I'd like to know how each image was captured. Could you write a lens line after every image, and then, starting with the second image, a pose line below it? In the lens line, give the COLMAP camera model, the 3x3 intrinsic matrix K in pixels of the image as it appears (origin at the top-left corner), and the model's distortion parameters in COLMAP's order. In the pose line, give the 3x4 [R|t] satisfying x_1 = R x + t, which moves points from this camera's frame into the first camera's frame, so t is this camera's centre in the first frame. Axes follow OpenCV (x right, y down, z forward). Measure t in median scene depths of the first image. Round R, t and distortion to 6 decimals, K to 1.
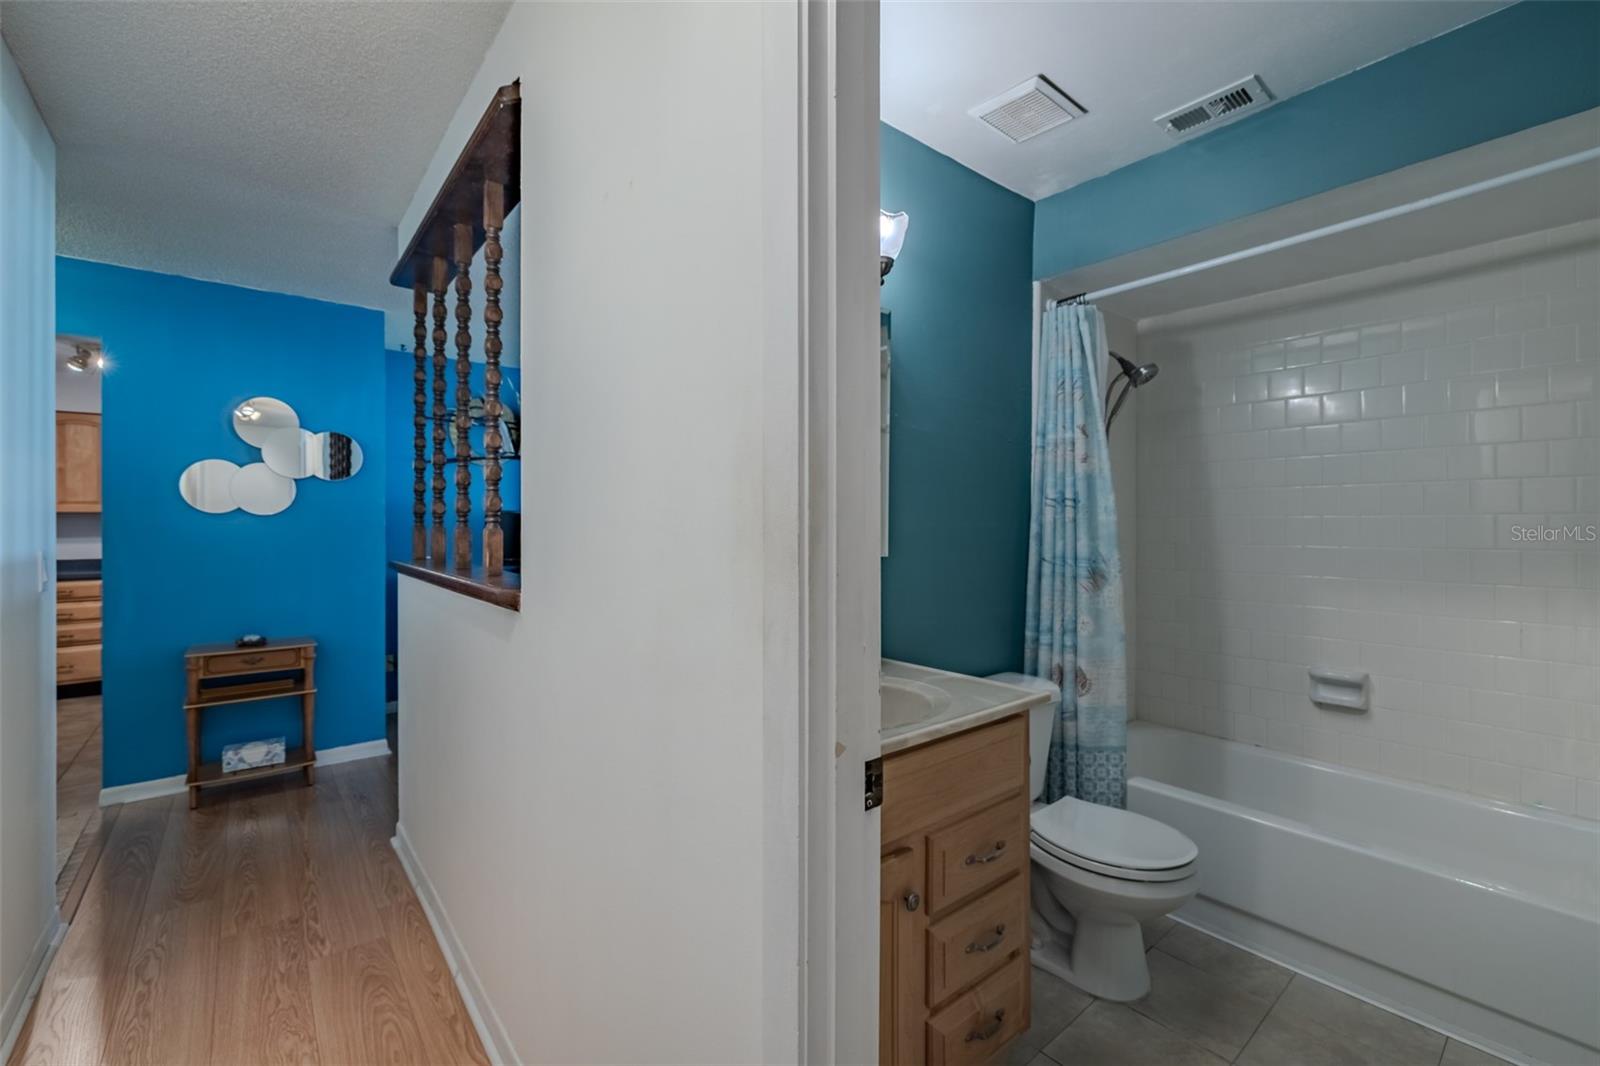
lens RADIAL K [[680.7, 0, 796.6], [0, 680.7, 526.5], [0, 0, 1]] dist [-0.002515, 0.000743]
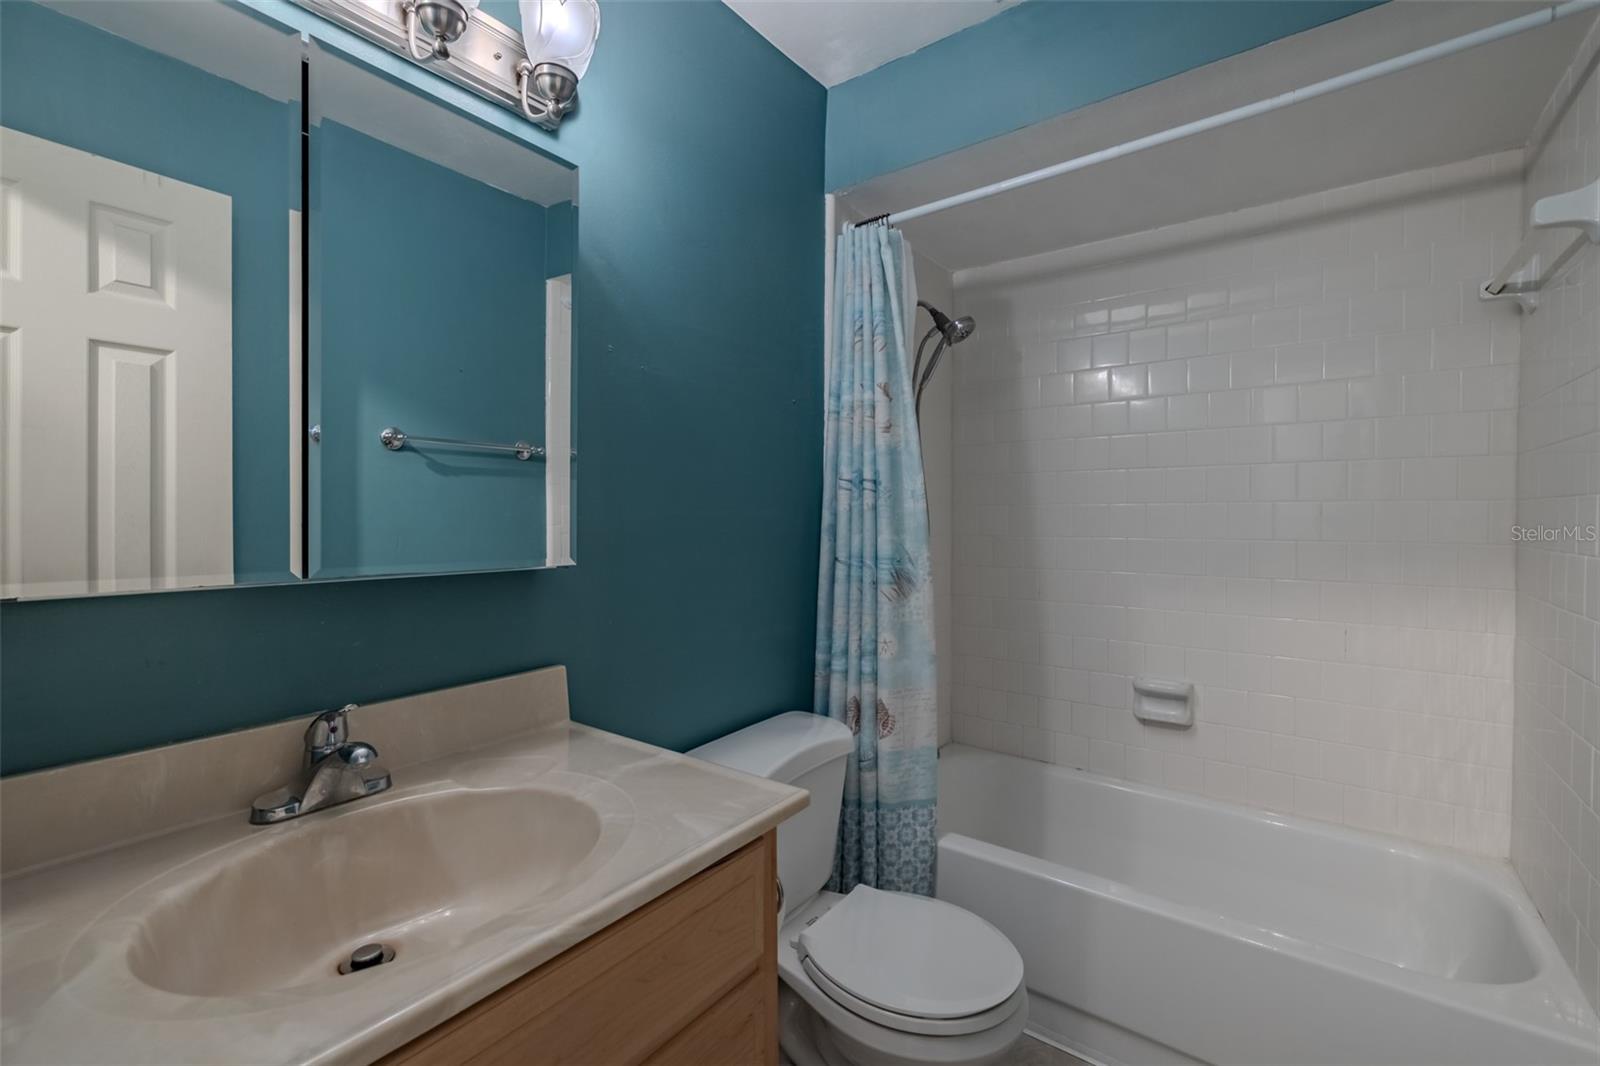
lens RADIAL K [[680.7, 0, 805.2], [0, 680.7, 526.4], [0, 0, 1]] dist [-0.002515, 0.000743]
pose [[0.970508, -0.004603, 0.241025, 0.147340], [0.001509, 0.999914, 0.013017, 0.001499], [-0.241064, -0.012270, 0.970432, 0.274988]]
